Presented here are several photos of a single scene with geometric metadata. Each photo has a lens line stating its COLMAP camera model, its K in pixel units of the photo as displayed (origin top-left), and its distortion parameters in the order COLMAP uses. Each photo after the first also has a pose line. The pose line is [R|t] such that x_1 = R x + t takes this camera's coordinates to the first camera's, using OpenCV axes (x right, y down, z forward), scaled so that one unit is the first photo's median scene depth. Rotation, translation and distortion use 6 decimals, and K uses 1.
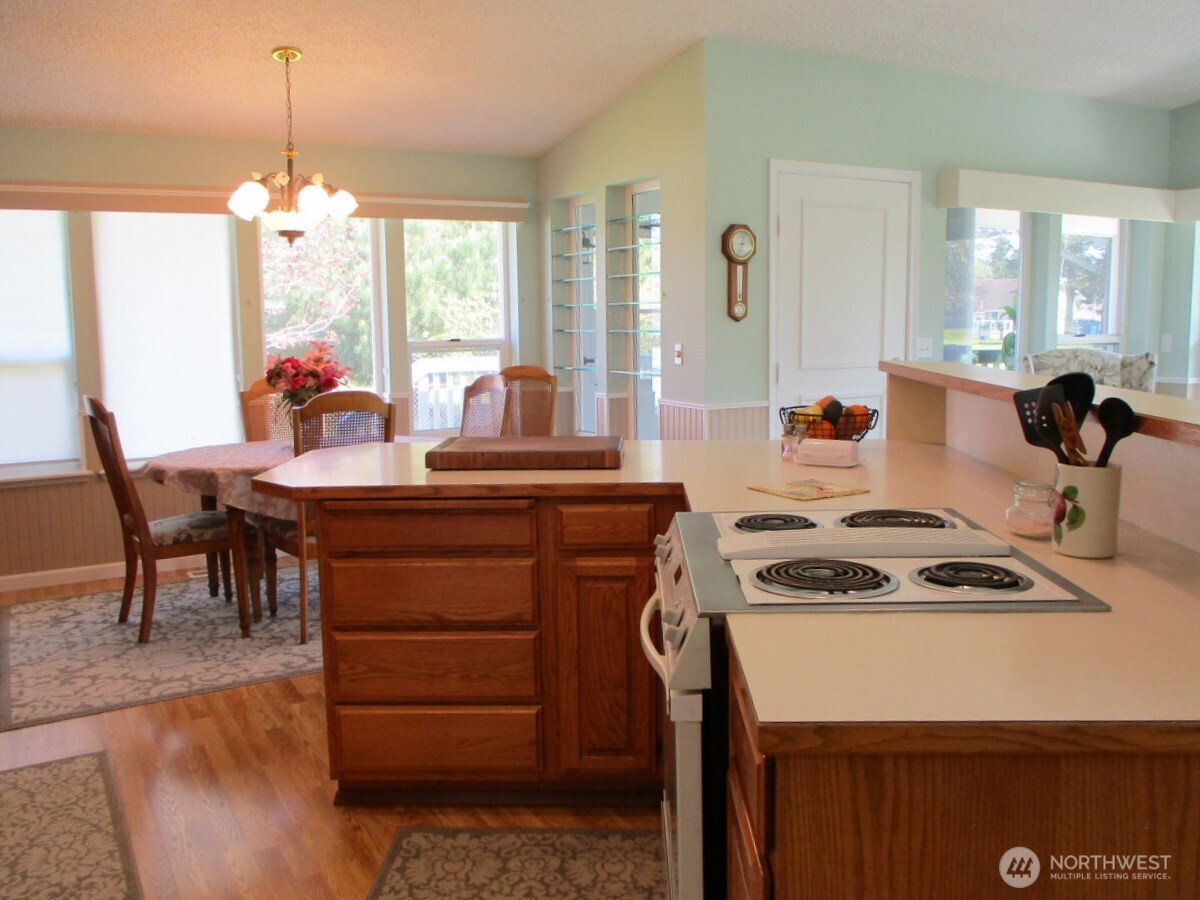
lens RADIAL K [[1046.3, 0, 600.0], [0, 1046.3, 450.0], [0, 0, 1]] dist [-0.002292, 0.002755]
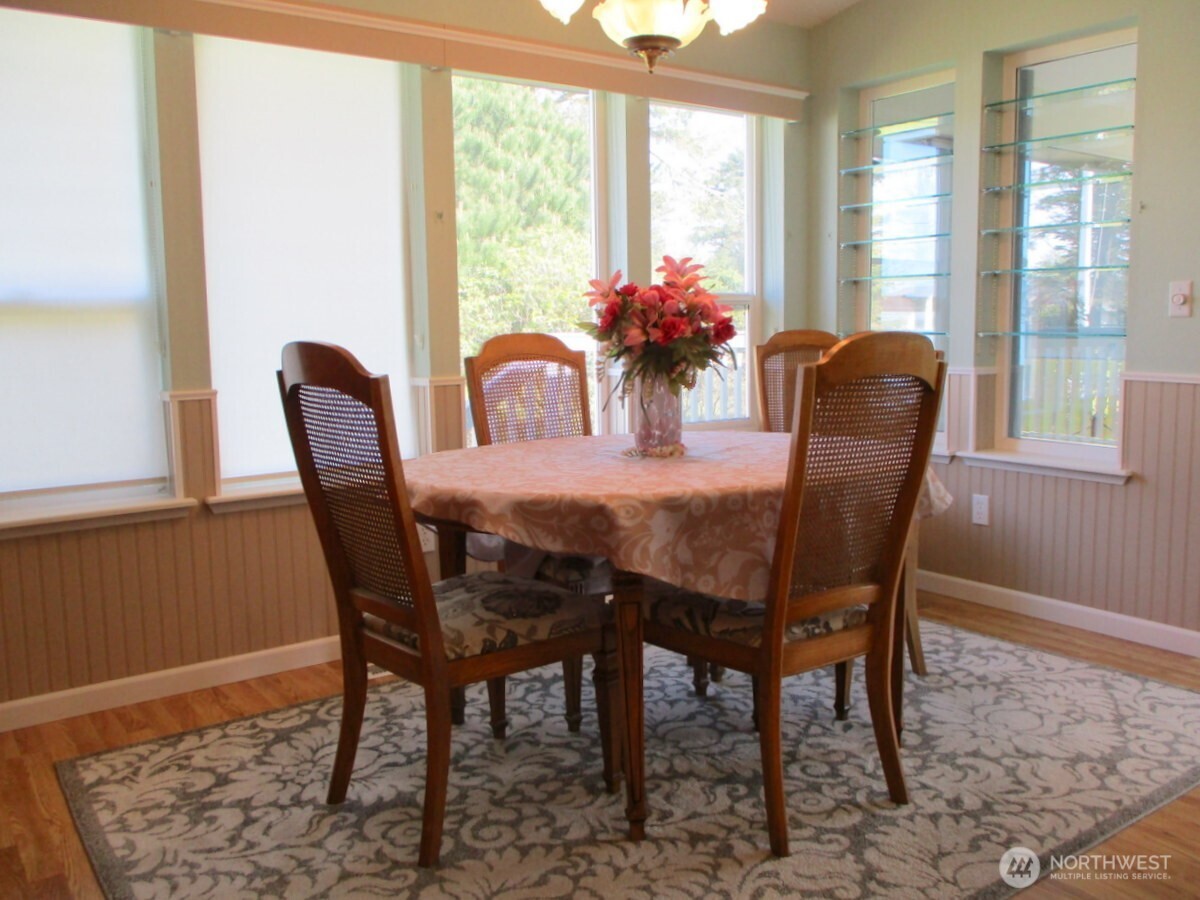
lens RADIAL K [[1006.0, 0, 600.0], [0, 1006.0, 450.0], [0, 0, 1]] dist [-0.010221, -0.003079]
pose [[0.991932, -0.010792, 0.126314, -0.385219], [0.011700, 0.999911, -0.006451, -0.000216], [-0.126233, 0.007877, 0.991969, 0.497651]]
